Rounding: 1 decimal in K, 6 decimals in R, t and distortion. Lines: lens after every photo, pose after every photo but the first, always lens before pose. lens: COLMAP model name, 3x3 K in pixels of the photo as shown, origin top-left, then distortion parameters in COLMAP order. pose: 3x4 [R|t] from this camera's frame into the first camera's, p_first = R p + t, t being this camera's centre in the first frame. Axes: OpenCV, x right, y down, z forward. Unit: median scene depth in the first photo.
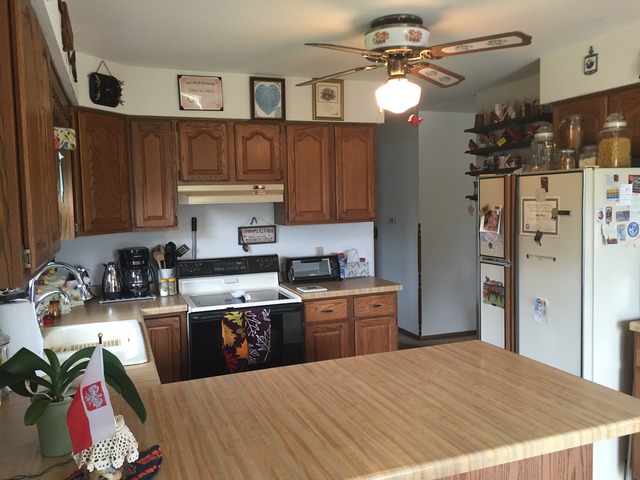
lens RADIAL K [[549.0, 0, 321.7], [0, 549.0, 238.2], [0, 0, 1]] dist [0.050967, -0.014449]
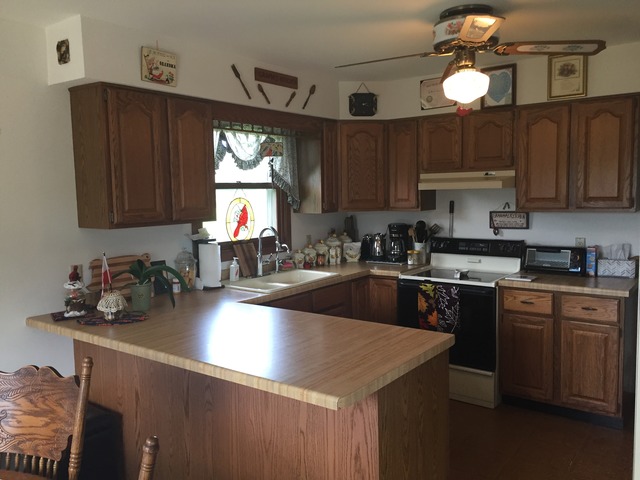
lens RADIAL K [[549.0, 0, 322.3], [0, 549.0, 240.1], [0, 0, 1]] dist [0.050967, -0.014449]
pose [[0.533041, 0.090659, -0.841218, 0.611306], [-0.055054, 0.995852, 0.072439, -0.025895], [0.844296, 0.007699, 0.535821, 0.173552]]
